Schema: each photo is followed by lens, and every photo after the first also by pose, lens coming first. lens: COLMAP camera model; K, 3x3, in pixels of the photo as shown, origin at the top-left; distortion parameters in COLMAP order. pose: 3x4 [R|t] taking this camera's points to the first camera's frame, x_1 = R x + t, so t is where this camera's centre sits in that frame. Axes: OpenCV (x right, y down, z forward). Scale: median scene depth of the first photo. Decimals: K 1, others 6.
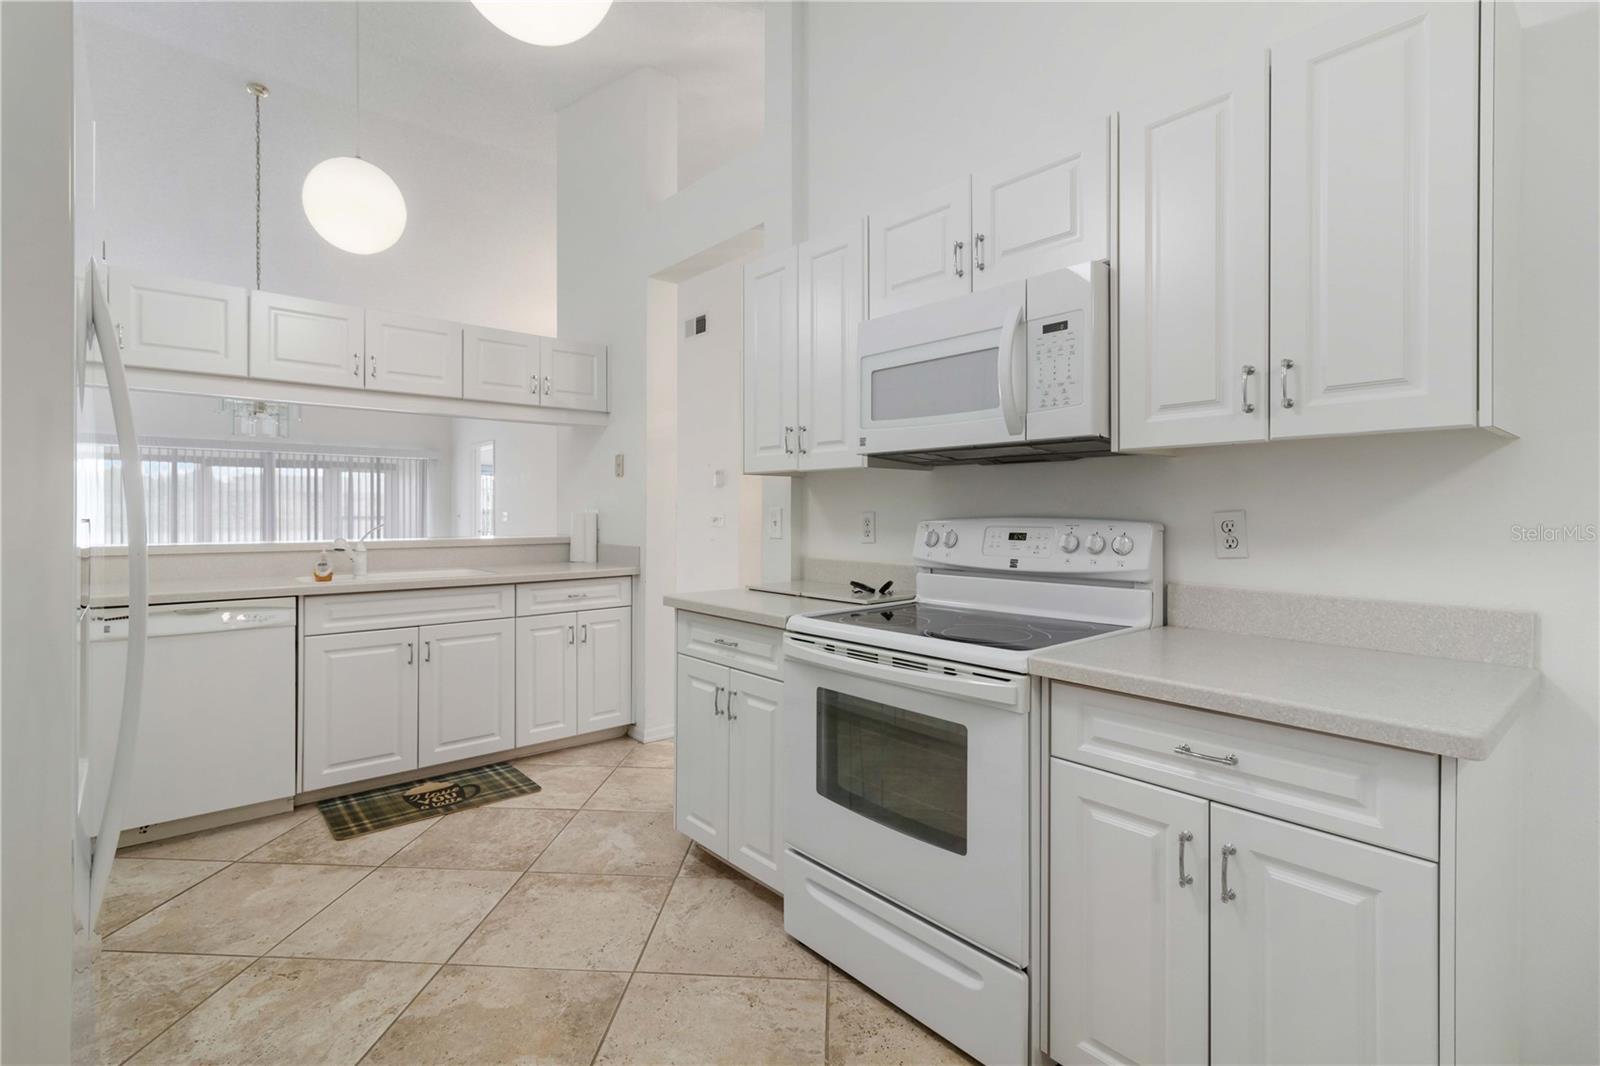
lens RADIAL K [[740.7, 0, 809.6], [0, 740.7, 516.3], [0, 0, 1]] dist [0.002339, 0.000067]
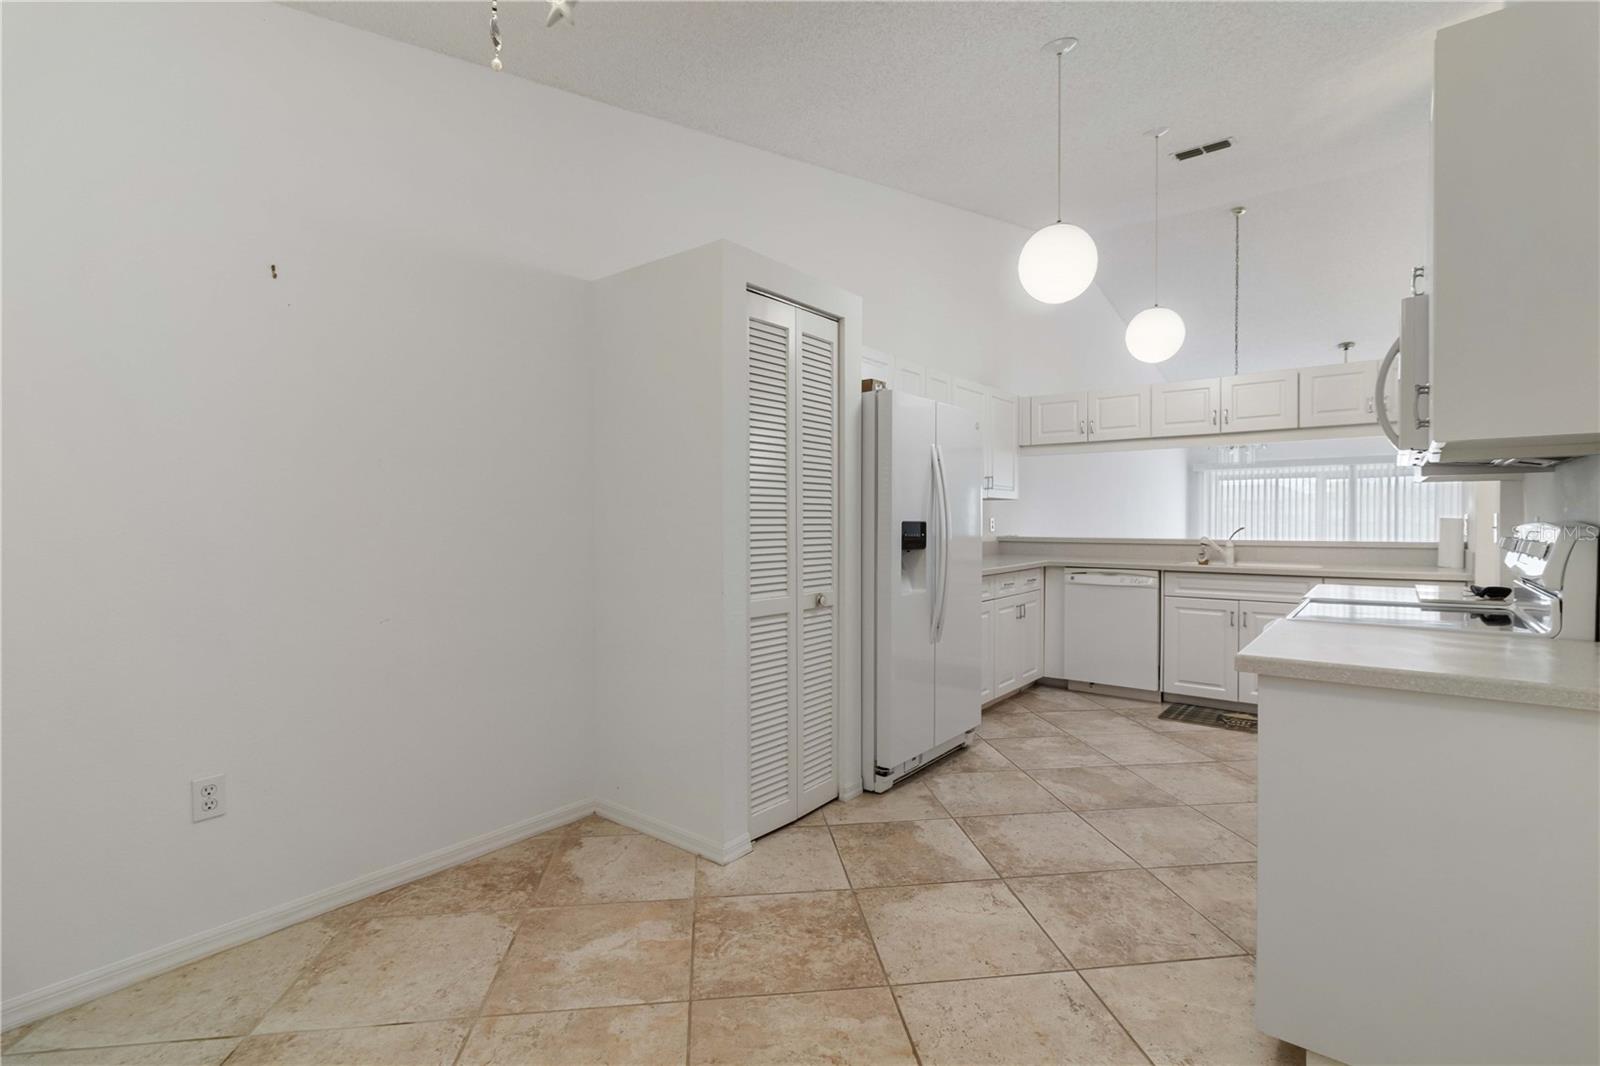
lens RADIAL K [[749.5, 0, 789.0], [0, 749.5, 530.9], [0, 0, 1]] dist [-0.000678, -0.000115]
pose [[0.168816, 0.012498, -0.985568, 0.934061], [-0.002378, 0.999922, 0.012273, 0.002716], [0.985645, 0.000272, 0.168832, -0.096531]]
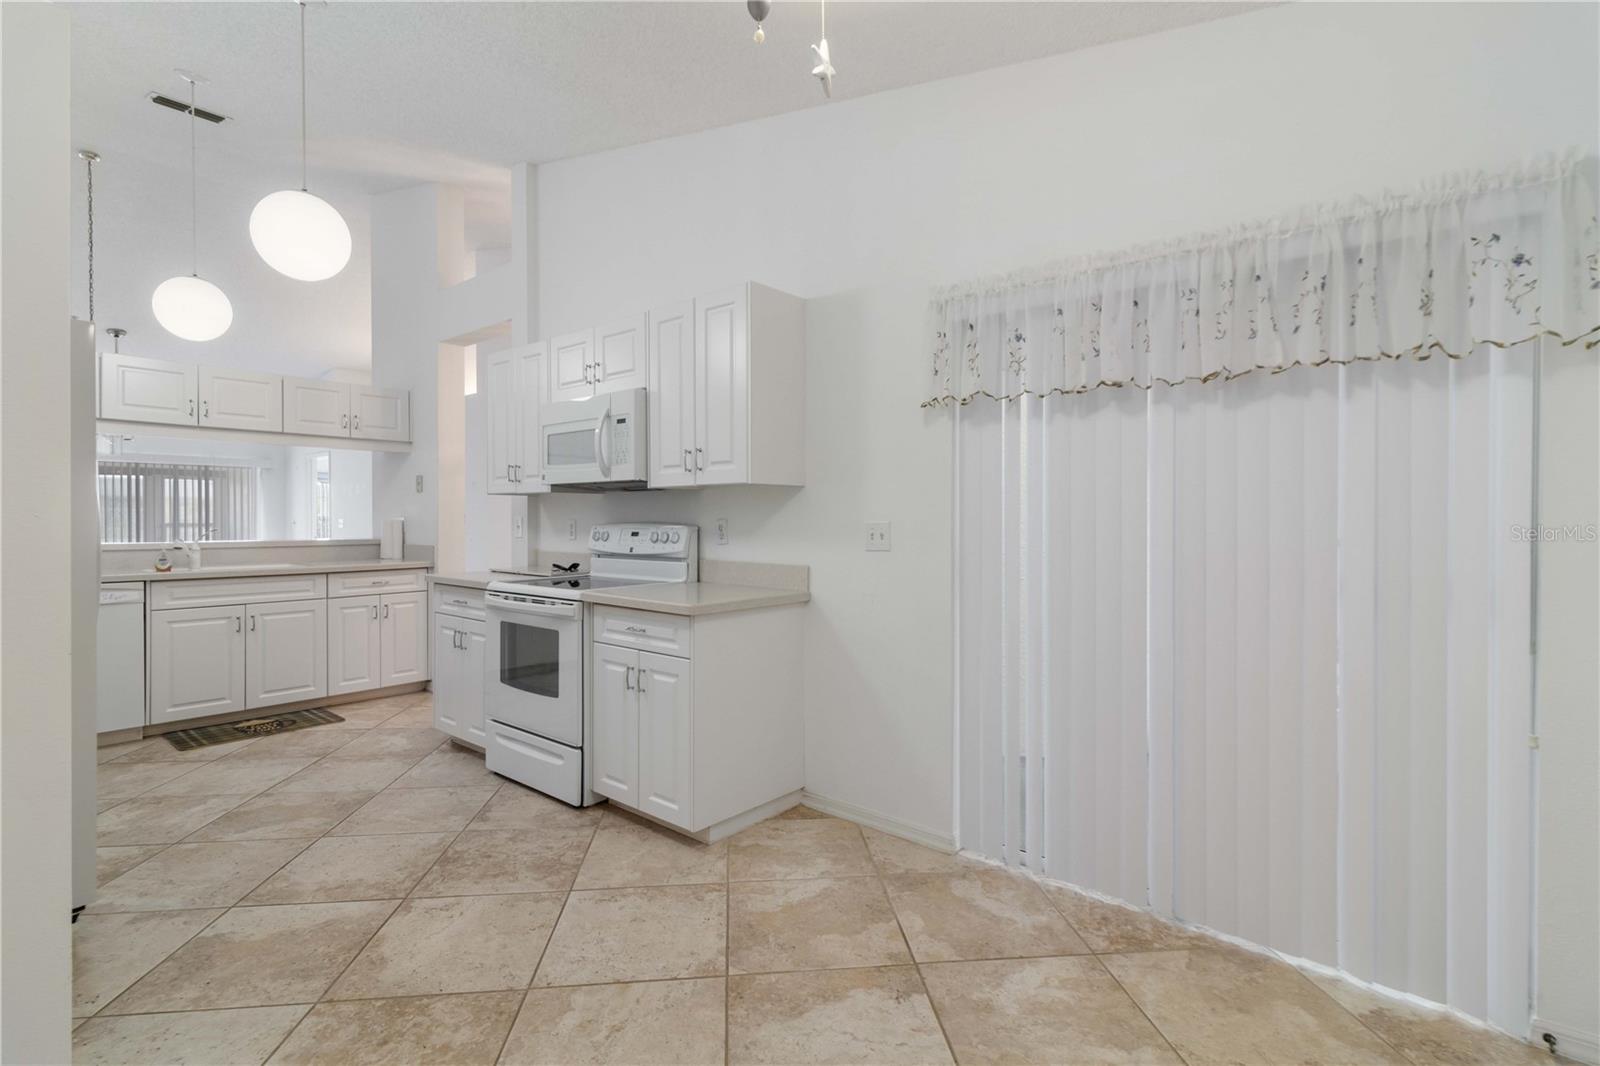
lens RADIAL K [[743.0, 0, 826.8], [0, 743.0, 527.8], [0, 0, 1]] dist [0.004085, -0.000331]
pose [[0.985704, -0.002151, 0.168471, 0.372606], [0.001087, 0.999979, 0.006409, 0.001972], [-0.168481, -0.006134, 0.985686, -0.665407]]
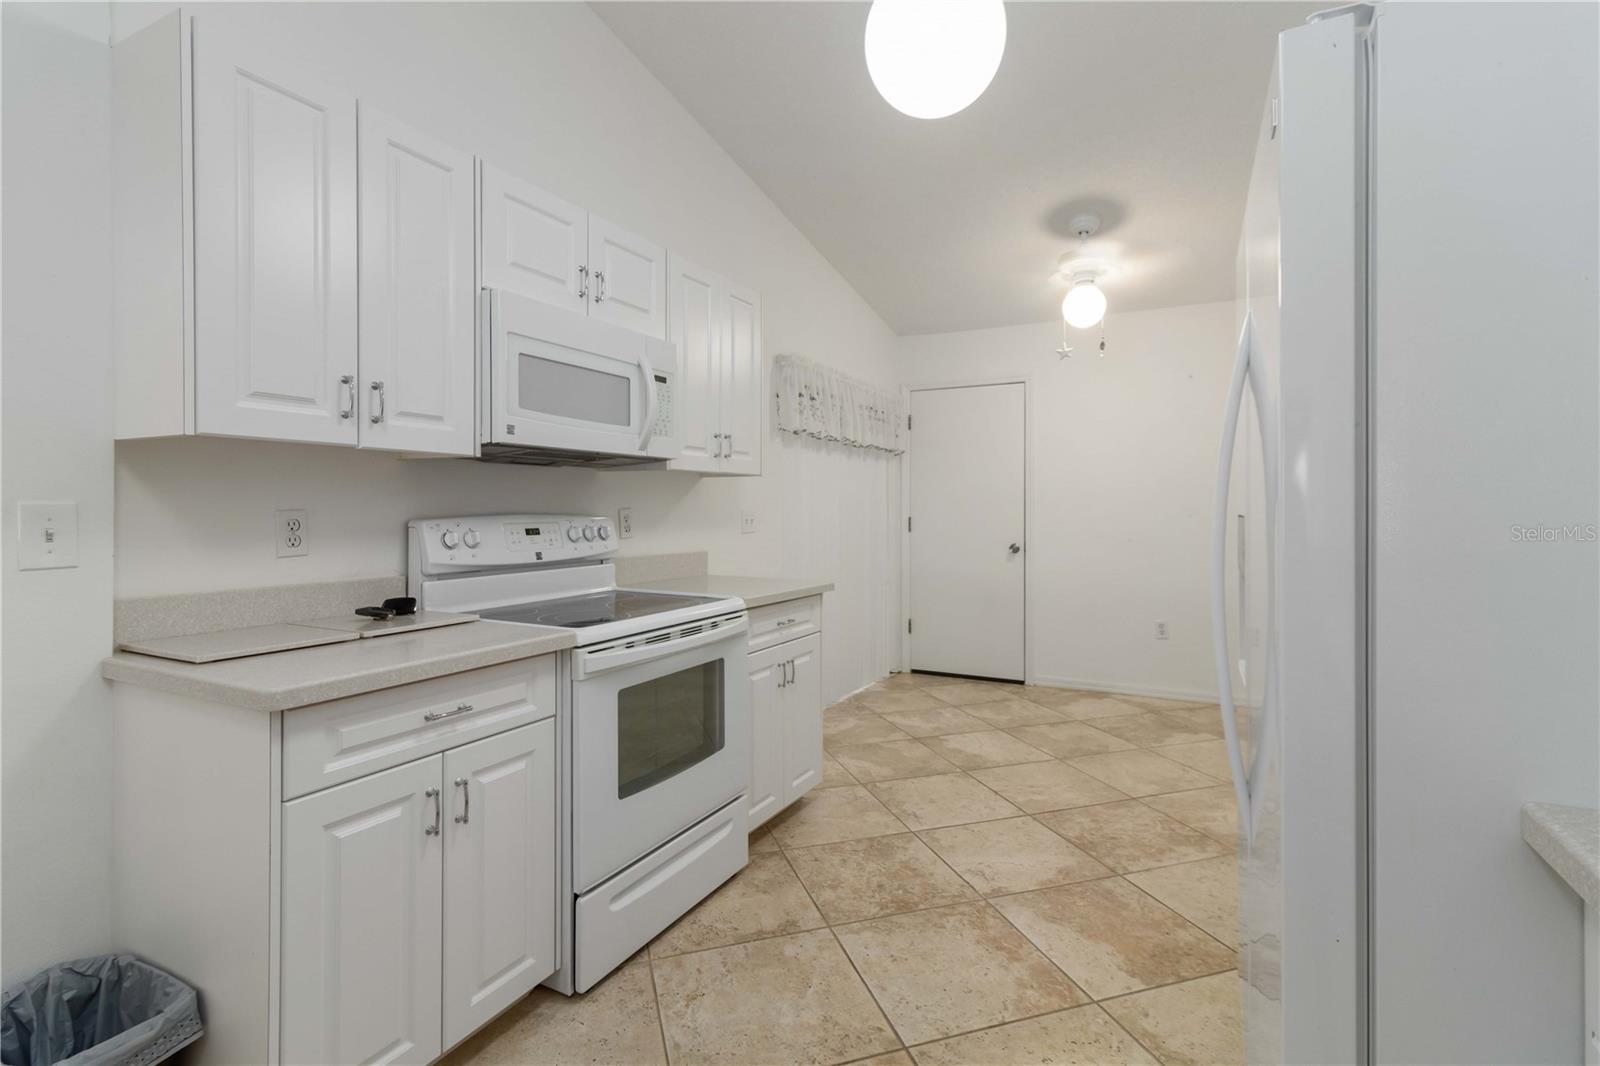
lens RADIAL K [[753.3, 0, 784.9], [0, 753.3, 509.2], [0, 0, 1]] dist [0.000486, 0.000124]
pose [[-0.337942, -0.002618, 0.941163, -0.784543], [0.005008, 0.999977, 0.004580, -0.008307], [-0.941154, 0.006261, -0.337921, 0.893152]]
